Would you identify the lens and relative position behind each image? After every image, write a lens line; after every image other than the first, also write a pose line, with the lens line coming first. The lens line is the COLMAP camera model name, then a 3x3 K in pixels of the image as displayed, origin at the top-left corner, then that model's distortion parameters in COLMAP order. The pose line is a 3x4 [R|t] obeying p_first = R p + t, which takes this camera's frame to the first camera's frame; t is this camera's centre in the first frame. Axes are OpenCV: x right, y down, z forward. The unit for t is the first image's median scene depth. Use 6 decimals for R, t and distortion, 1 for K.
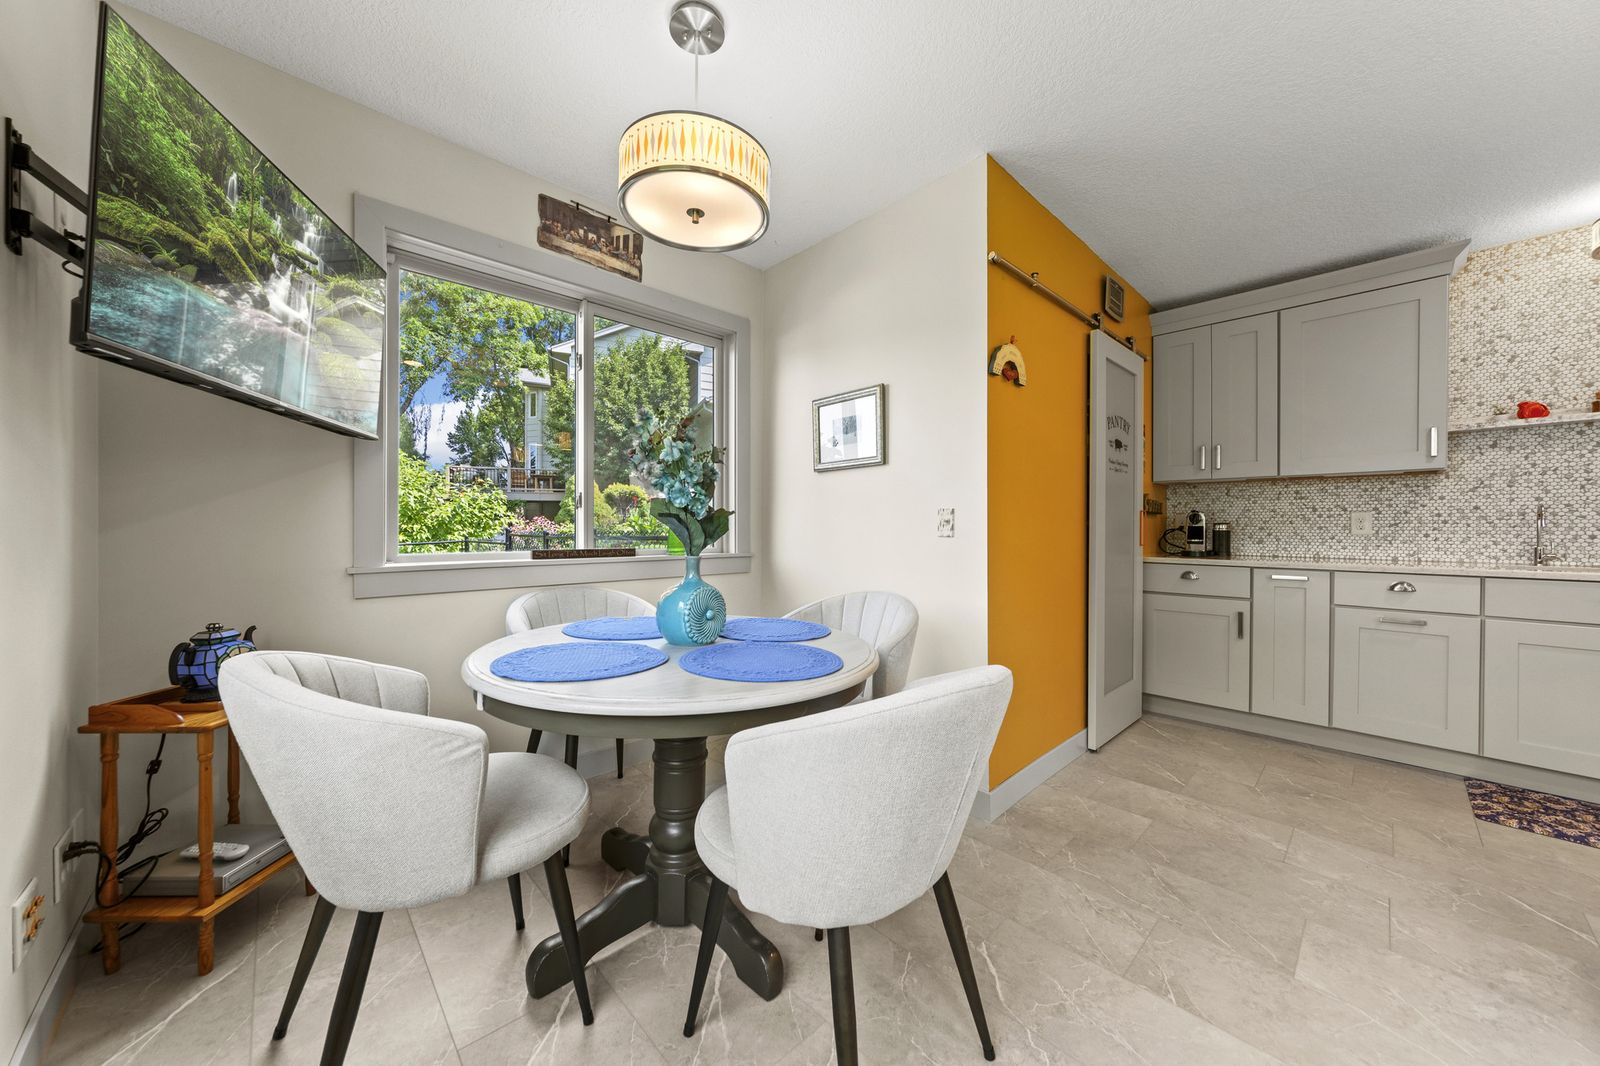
lens RADIAL K [[562.5, 0, 811.5], [0, 562.5, 525.9], [0, 0, 1]] dist [-0.000831, -0.000120]
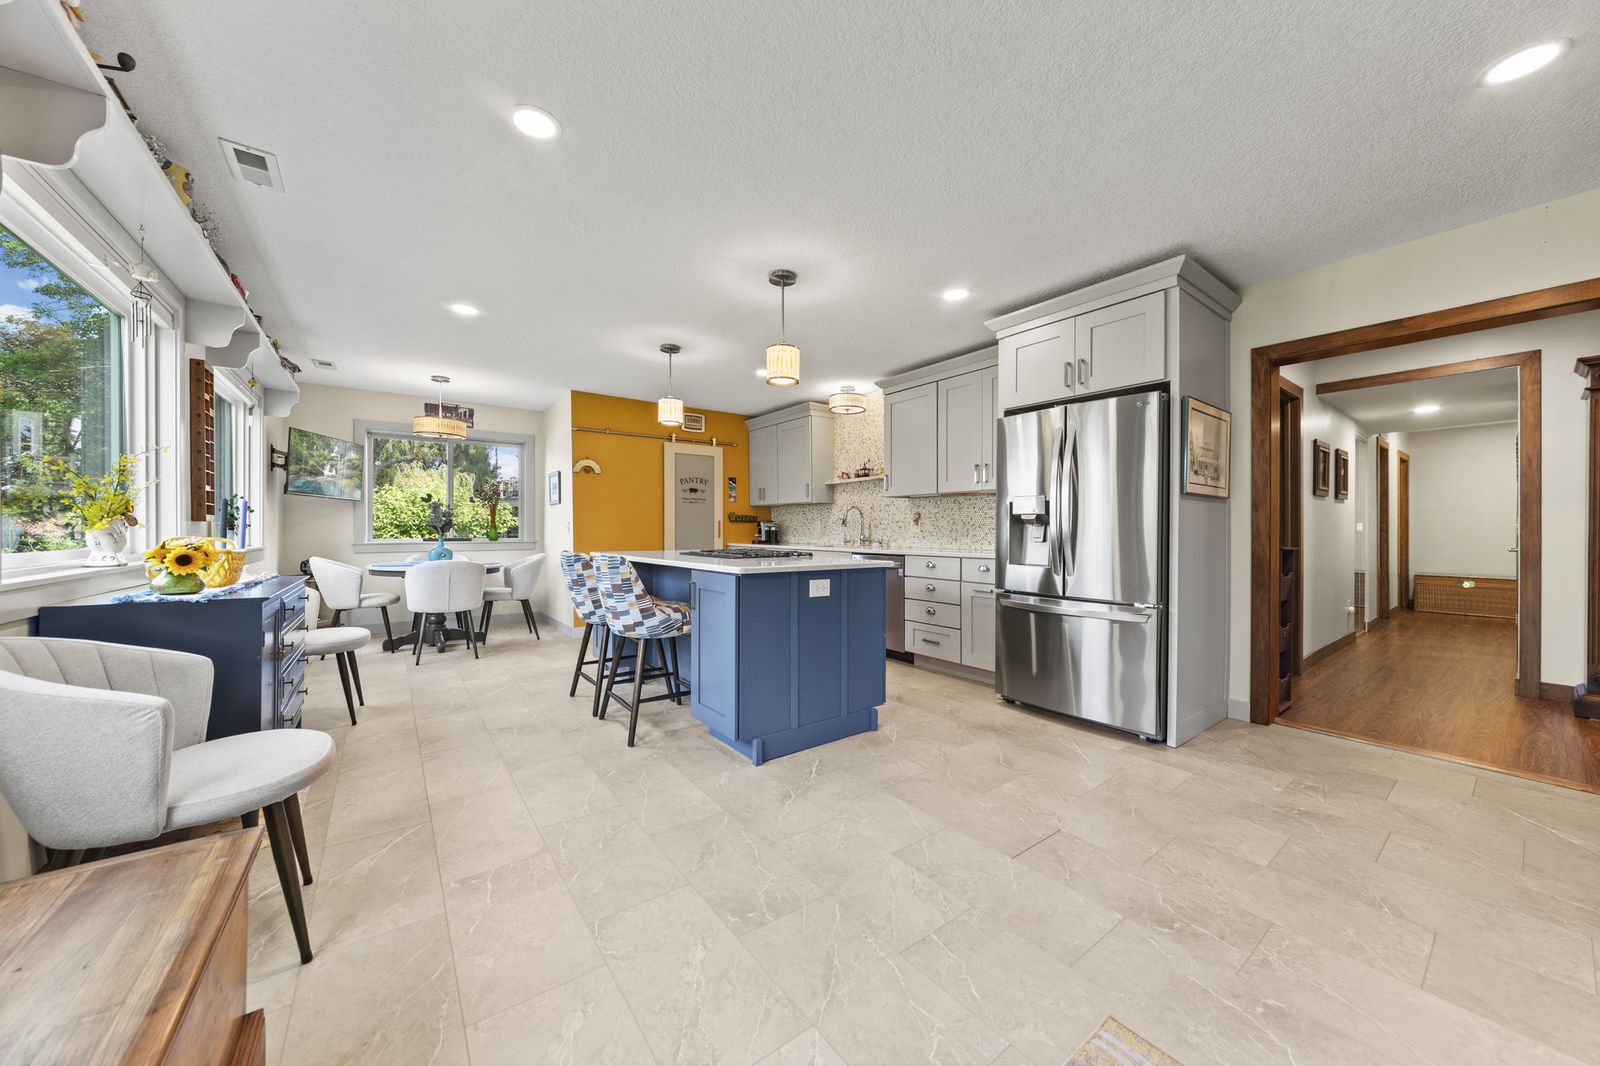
lens RADIAL K [[558.2, 0, 796.7], [0, 558.2, 528.7], [0, 0, 1]] dist [-0.000230, -0.000008]
pose [[0.991535, -0.001196, -0.129838, 1.970236], [0.001907, 0.999984, 0.005354, -0.015708], [0.129829, -0.005557, 0.991521, -1.709729]]
